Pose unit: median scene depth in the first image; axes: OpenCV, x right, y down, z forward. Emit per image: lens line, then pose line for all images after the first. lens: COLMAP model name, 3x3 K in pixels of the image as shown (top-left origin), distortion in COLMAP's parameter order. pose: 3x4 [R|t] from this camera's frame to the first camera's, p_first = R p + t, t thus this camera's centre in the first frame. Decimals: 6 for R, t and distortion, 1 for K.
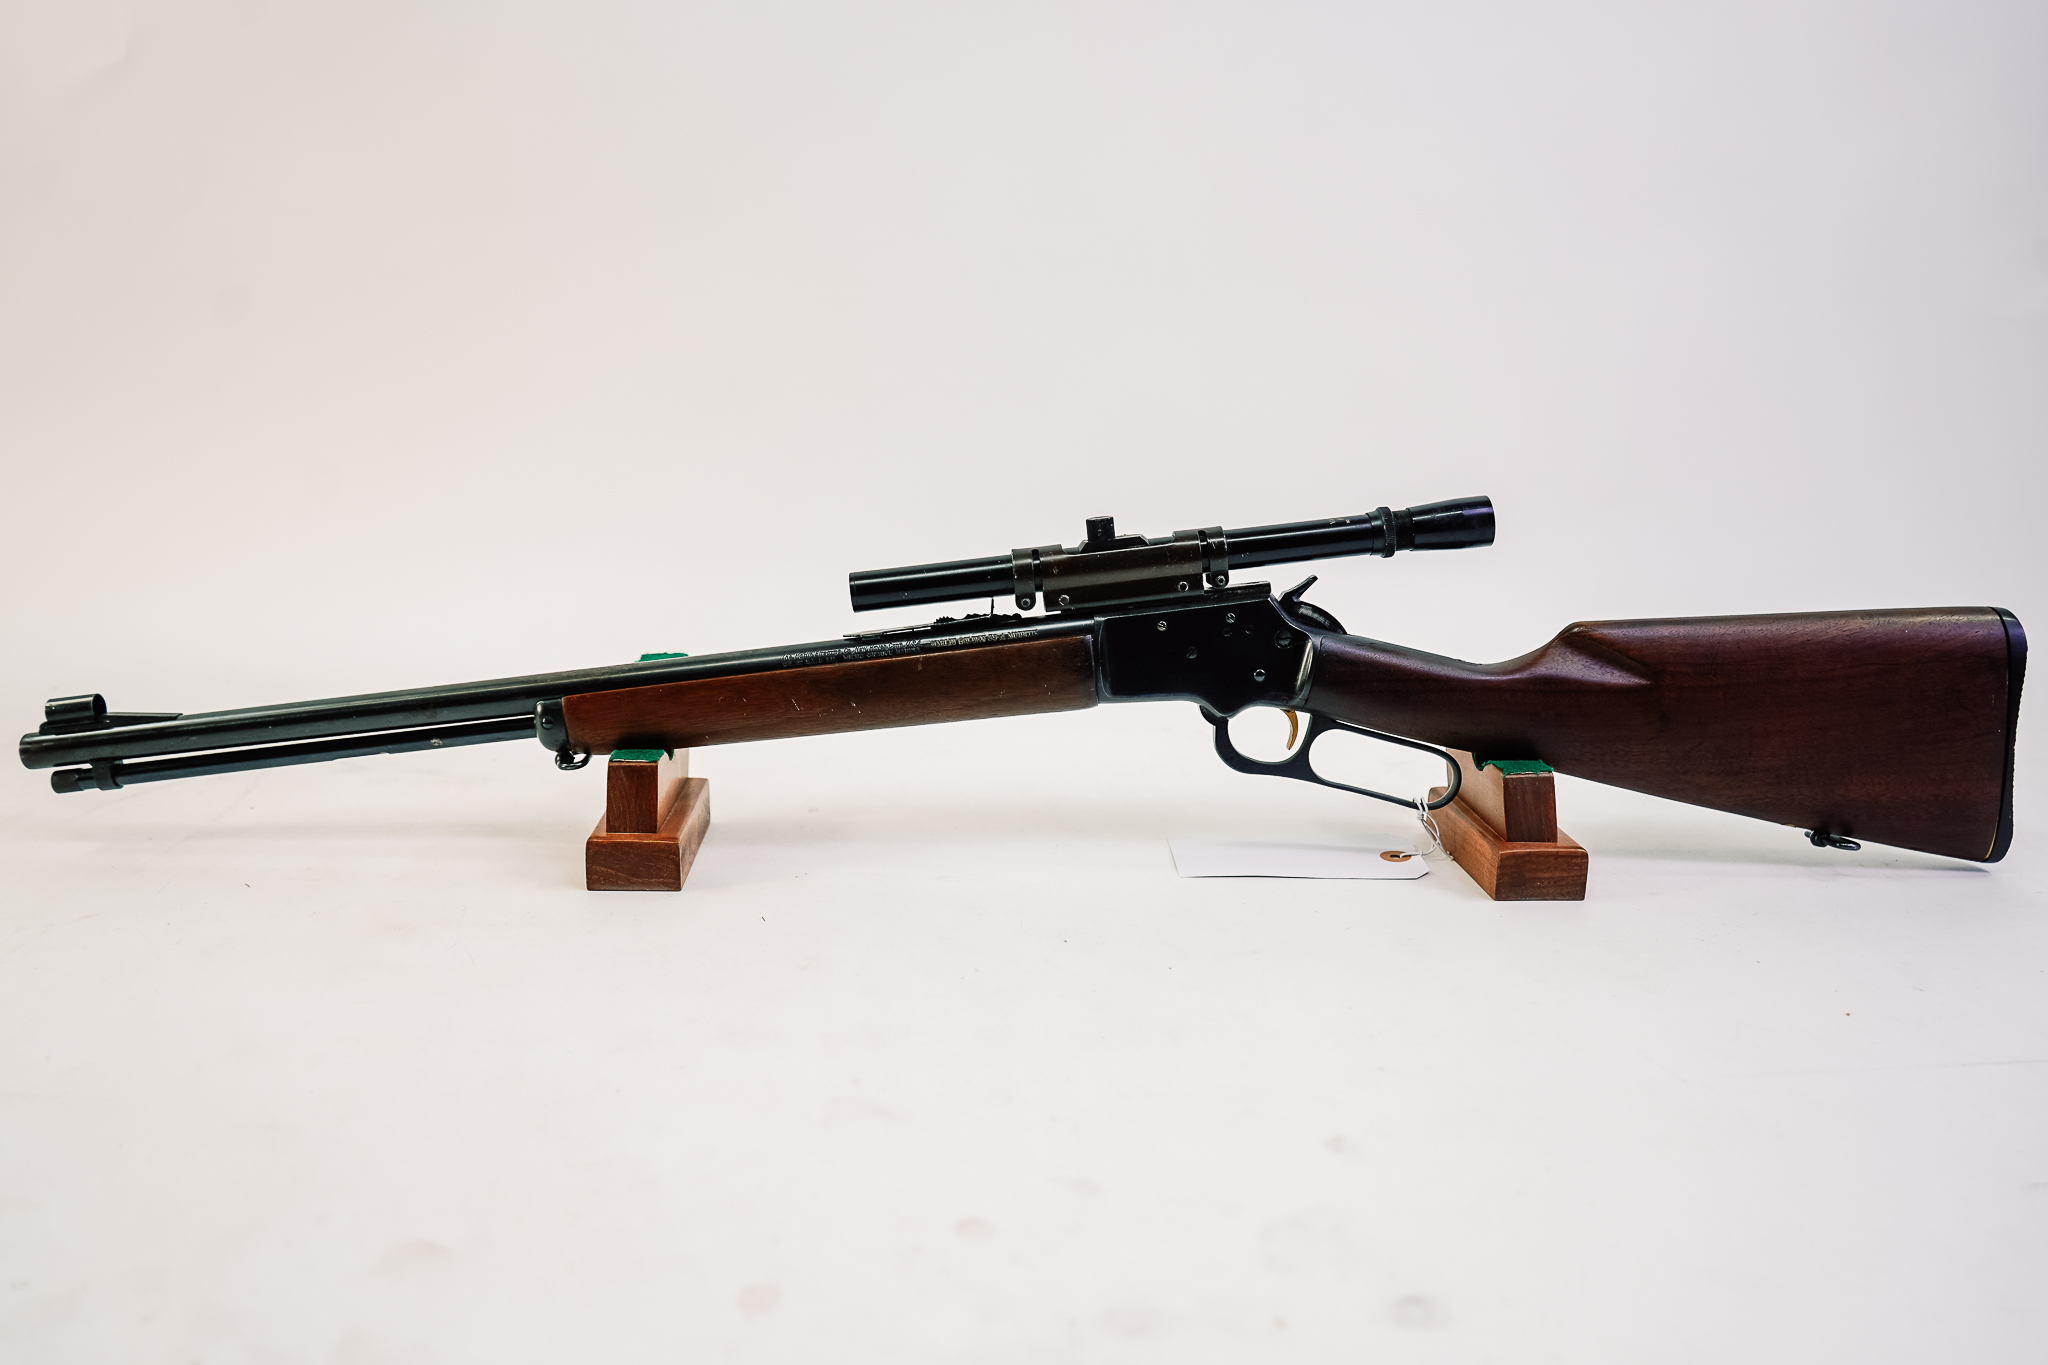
lens RADIAL K [[1644.4, 0, 1024.0], [0, 1644.4, 682.5], [0, 0, 1]] dist [-0.001090, 0.013517]
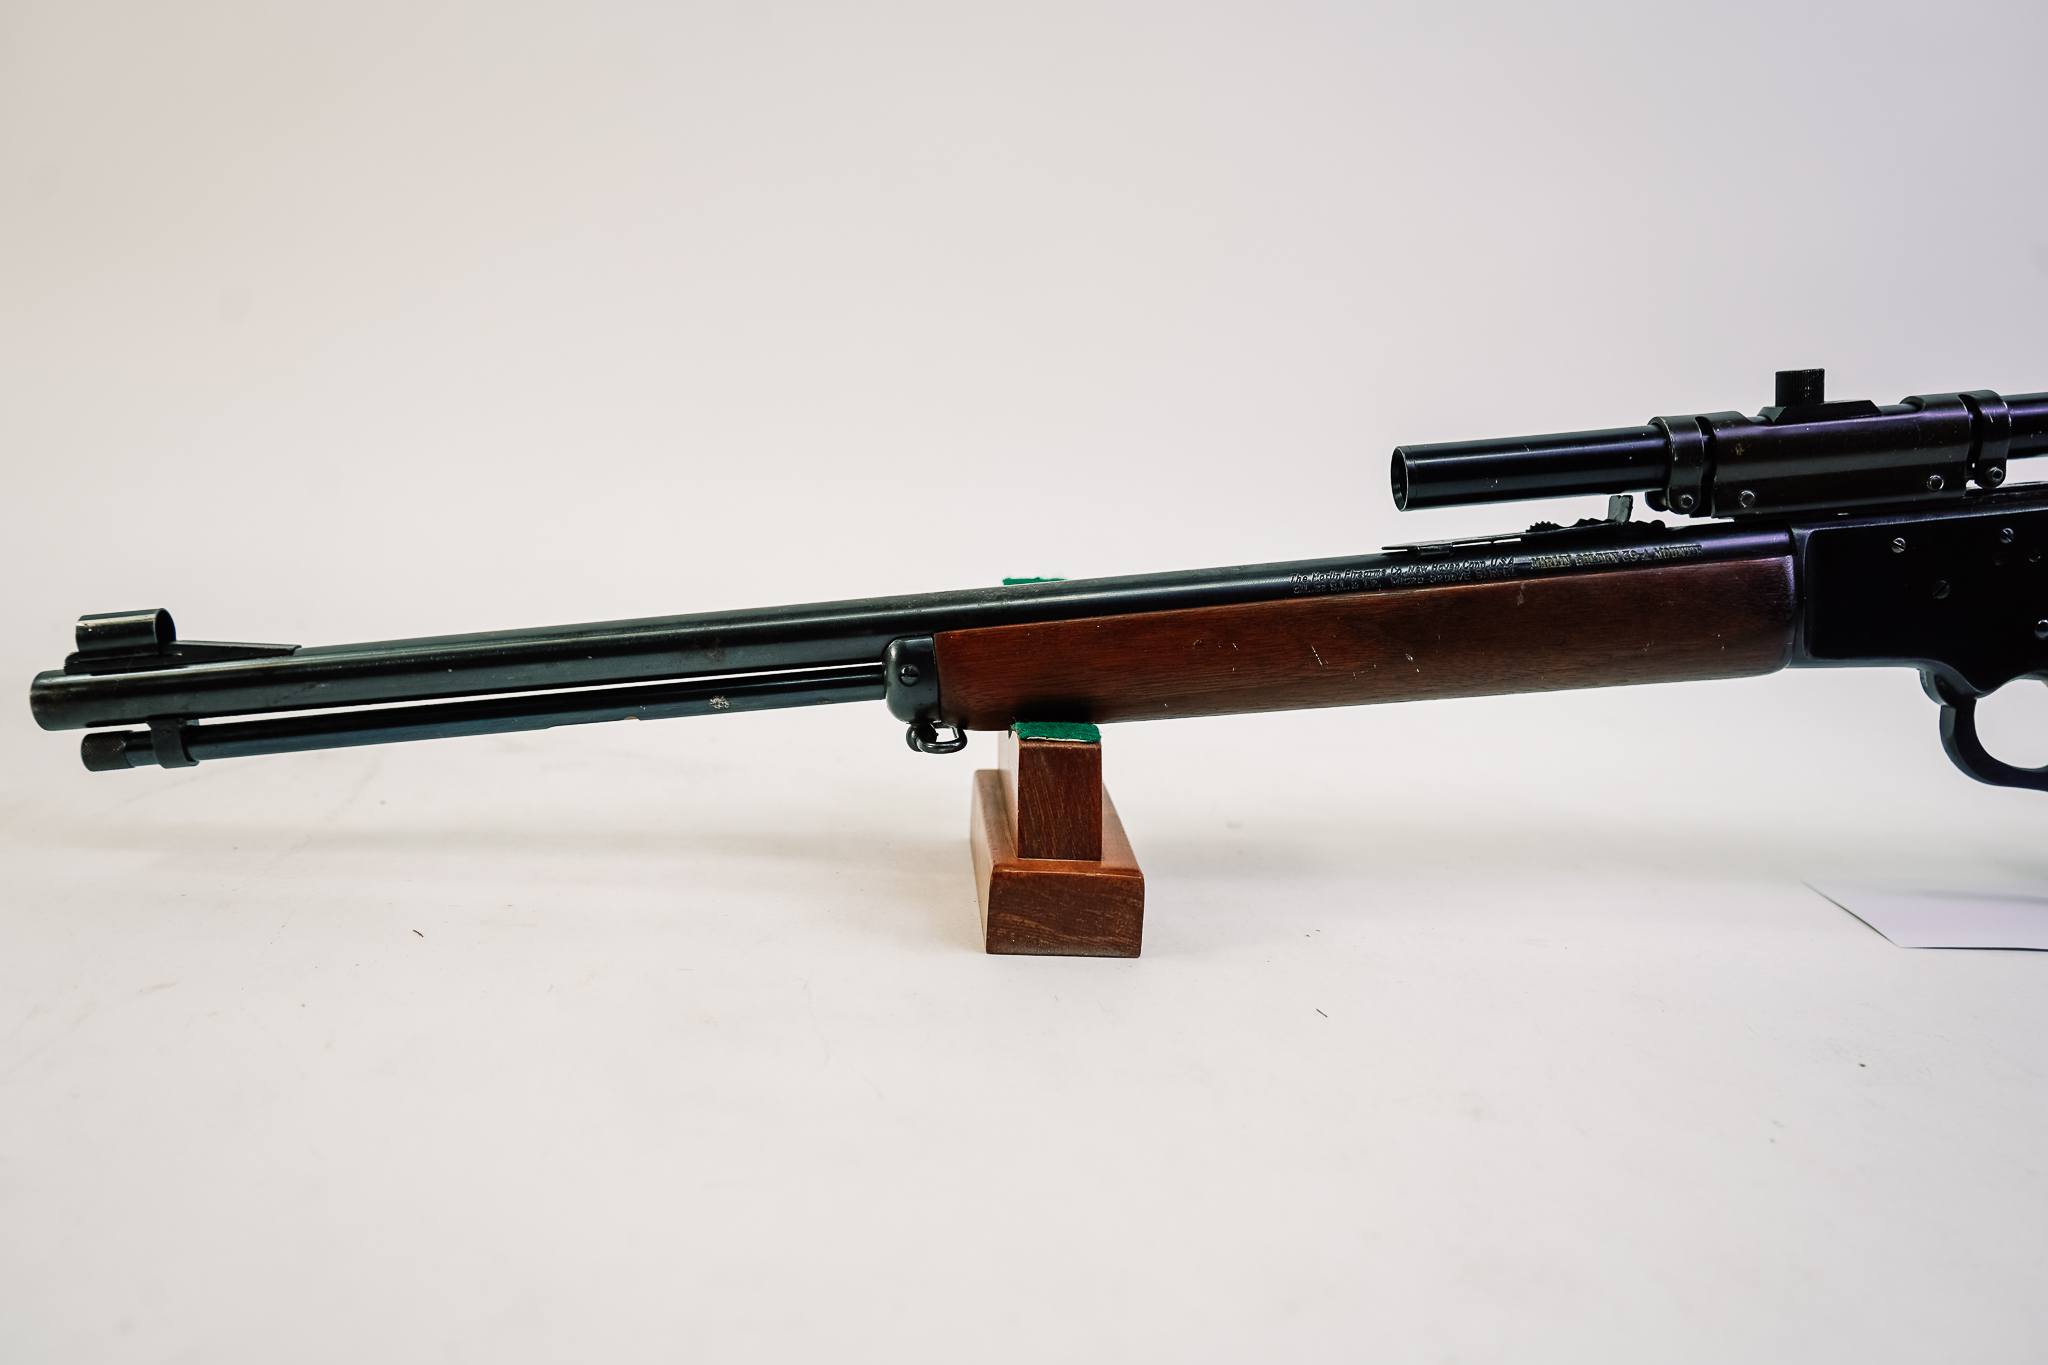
lens RADIAL K [[1644.4, 0, 1024.0], [0, 1644.4, 682.5], [0, 0, 1]] dist [-0.001090, 0.013517]
pose [[0.999229, 0.025735, 0.029665, -0.263070], [-0.025584, 0.999658, -0.005472, 0.029256], [-0.029796, 0.004709, 0.999545, 0.384139]]
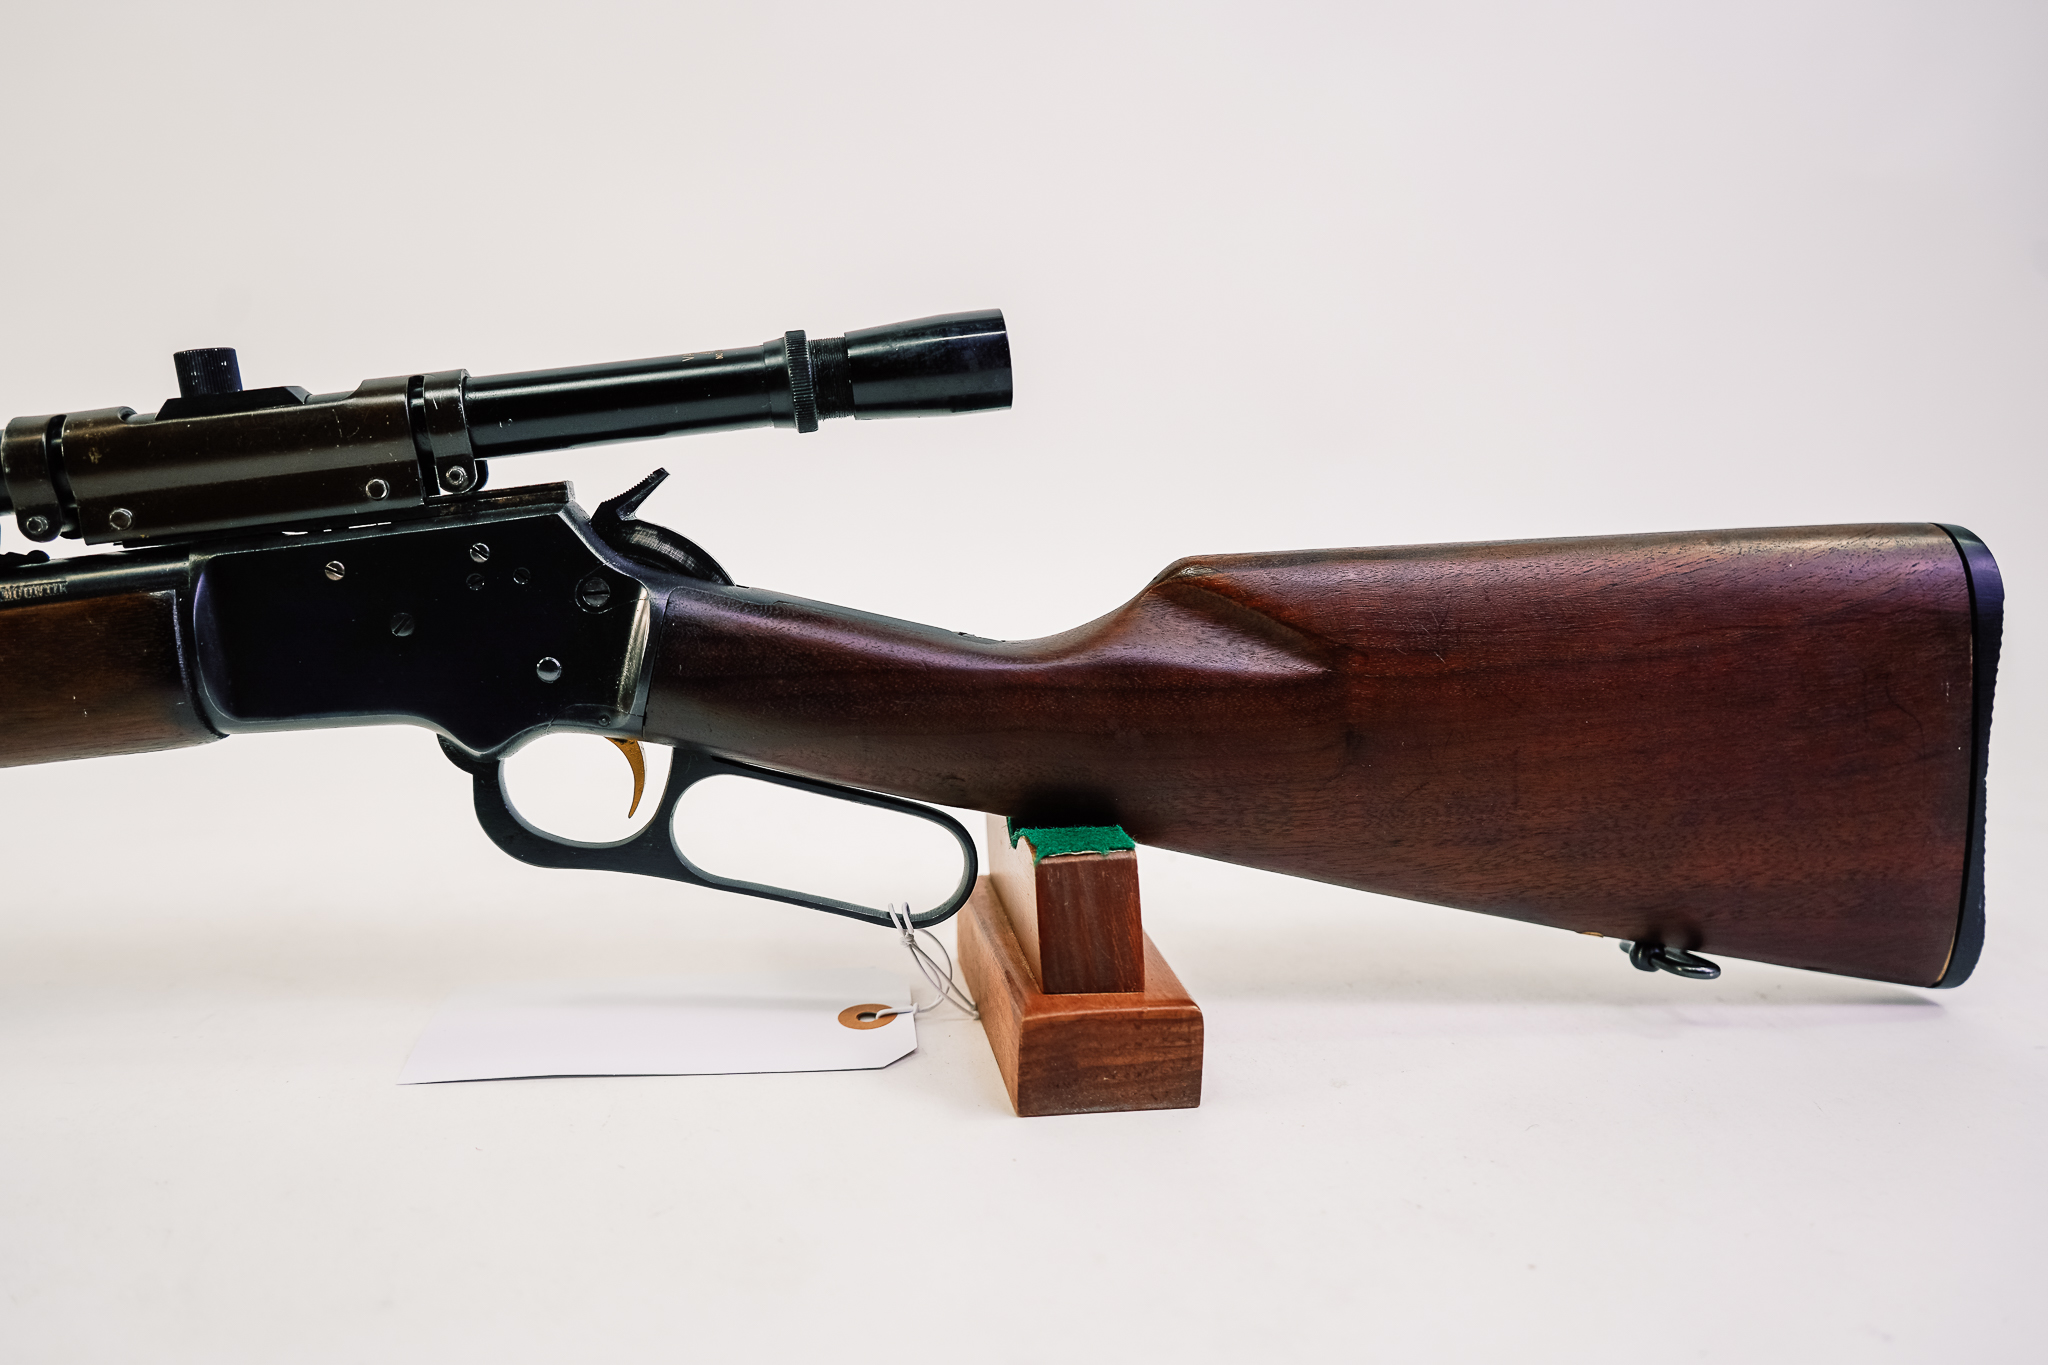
lens RADIAL K [[1644.4, 0, 1024.0], [0, 1644.4, 682.5], [0, 0, 1]] dist [-0.001090, 0.013517]
pose [[0.995236, -0.018634, 0.095703, 0.237814], [0.021309, 0.999408, -0.027007, 0.015922], [-0.095143, 0.028918, 0.995044, 0.495456]]
